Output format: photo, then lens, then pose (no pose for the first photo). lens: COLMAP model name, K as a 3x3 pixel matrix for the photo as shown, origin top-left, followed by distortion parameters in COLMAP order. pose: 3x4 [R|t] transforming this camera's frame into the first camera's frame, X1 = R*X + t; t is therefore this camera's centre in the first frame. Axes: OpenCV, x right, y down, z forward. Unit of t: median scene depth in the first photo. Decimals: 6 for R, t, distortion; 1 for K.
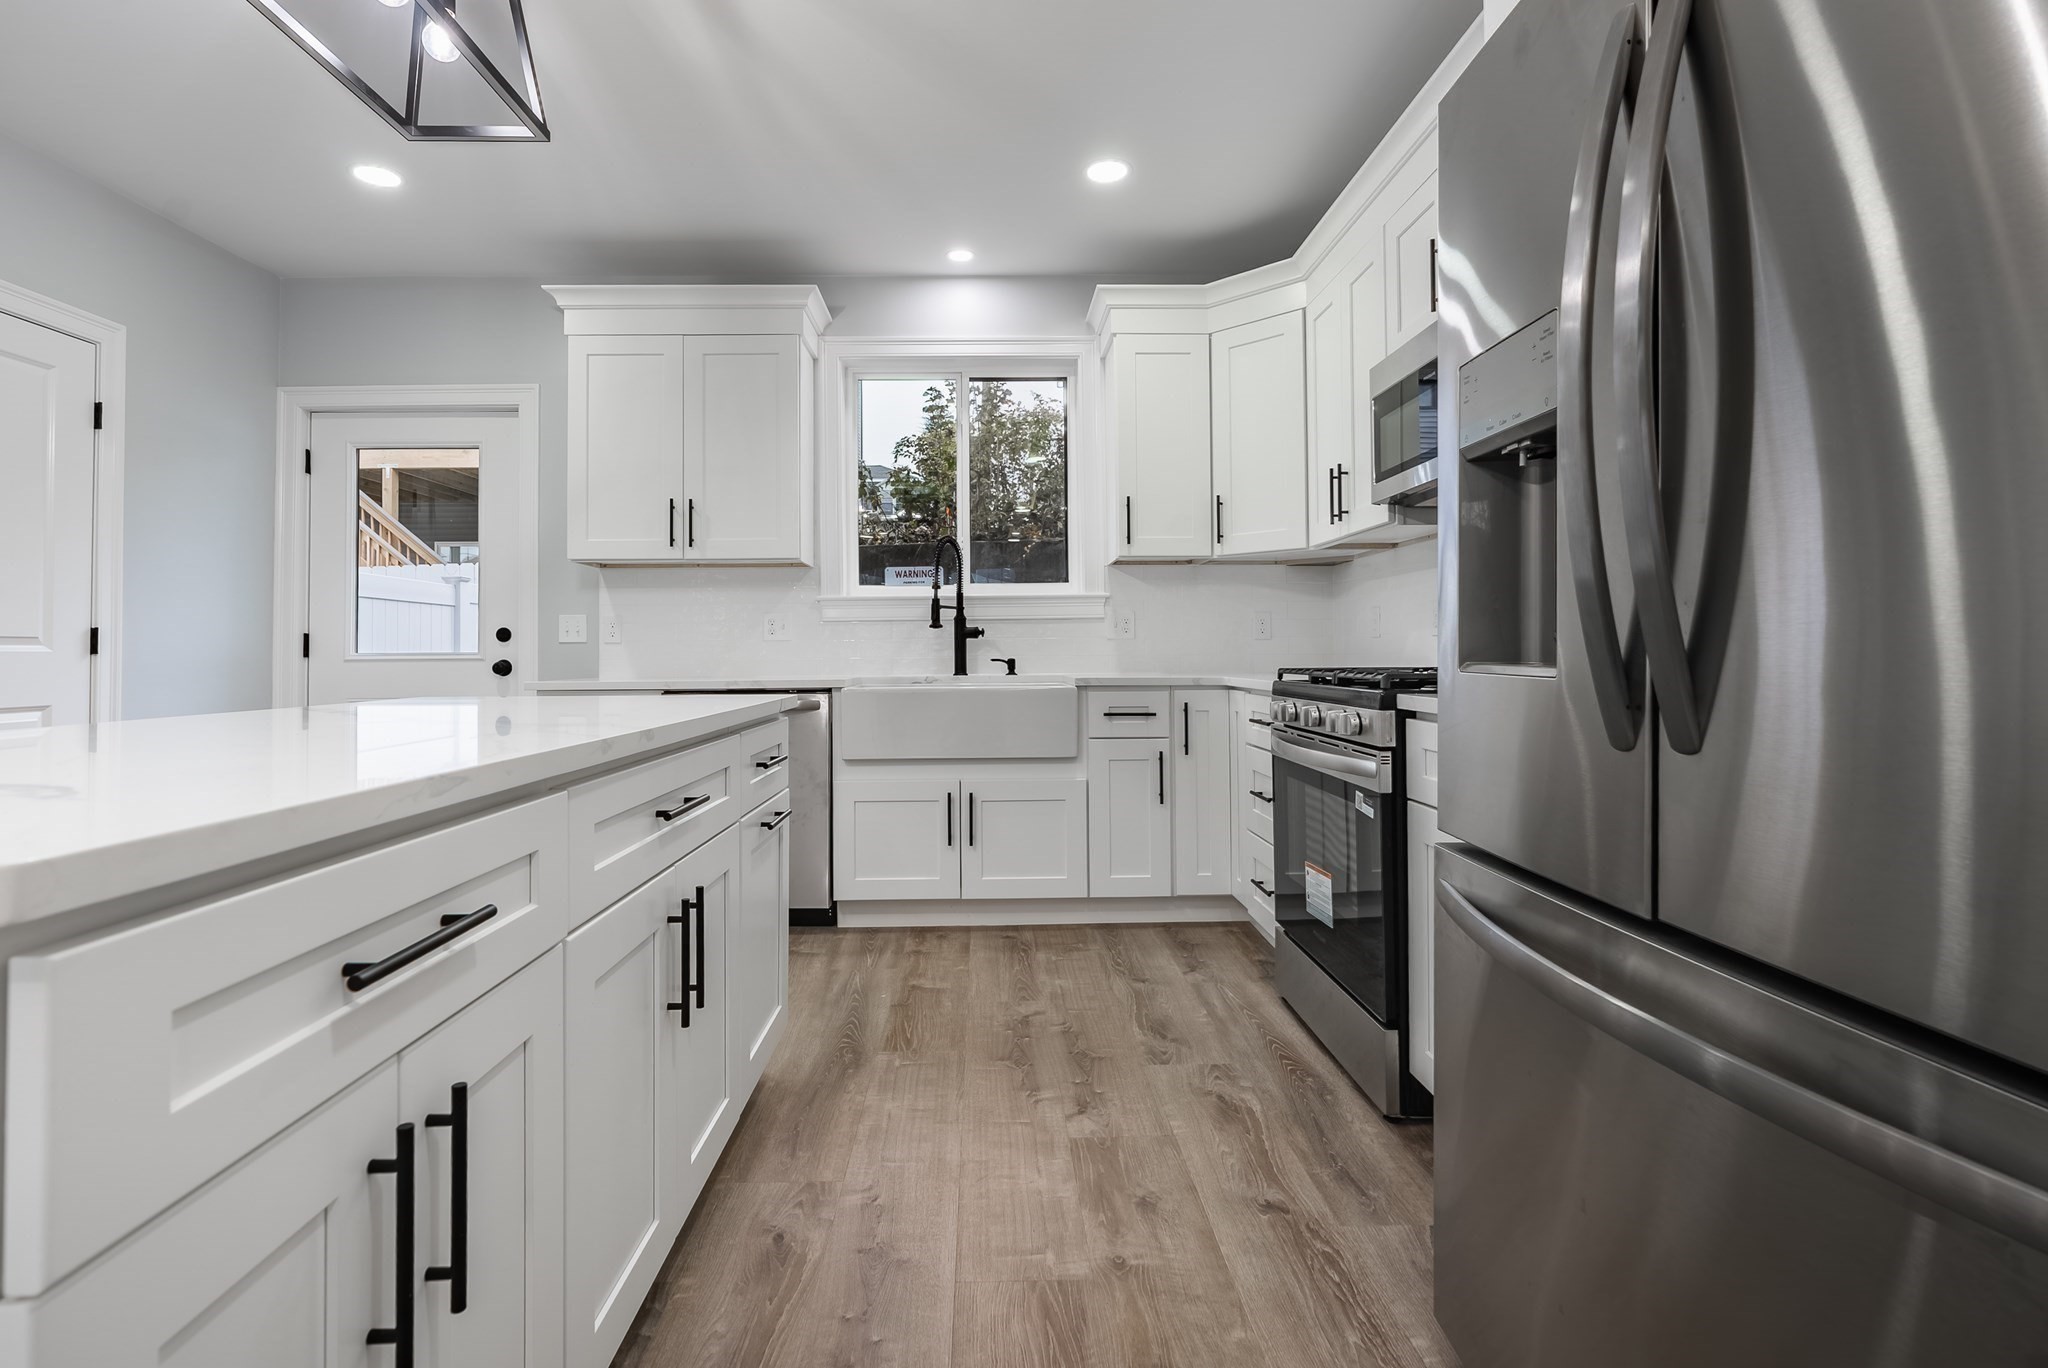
lens RADIAL K [[1018.1, 0, 1008.4], [0, 1018.1, 633.6], [0, 0, 1]] dist [-0.004209, -0.000345]
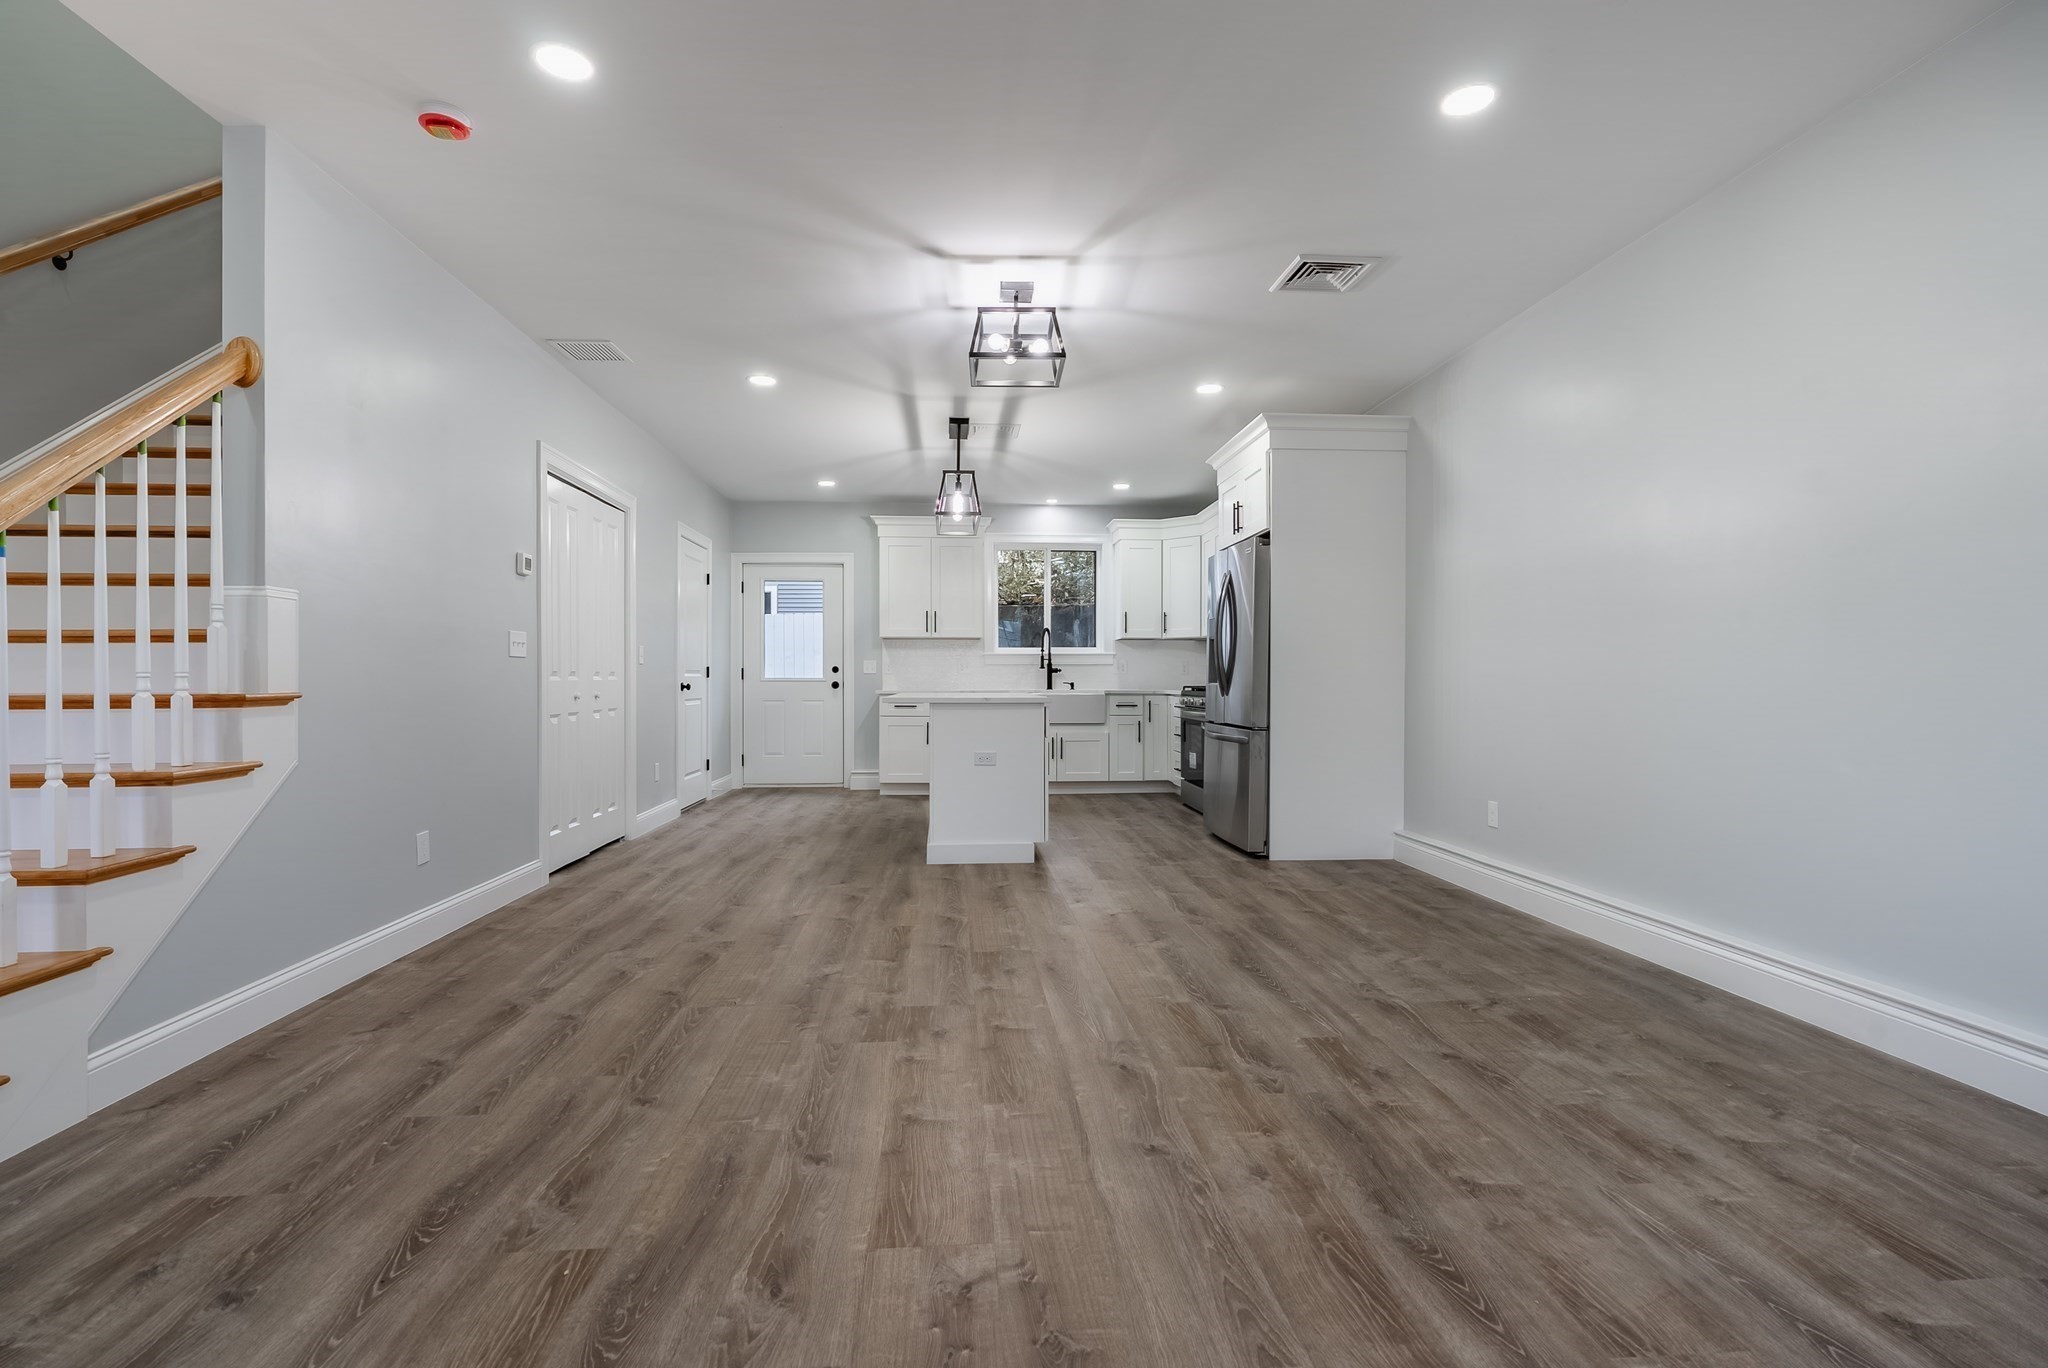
lens RADIAL K [[965.8, 0, 1063.5], [0, 965.8, 678.9], [0, 0, 1]] dist [-0.005509, 0.000094]
pose [[0.996307, 0.007796, 0.085503, -0.210718], [-0.009347, 0.999799, 0.017758, -0.021404], [-0.085347, -0.018492, 0.996180, -1.180754]]
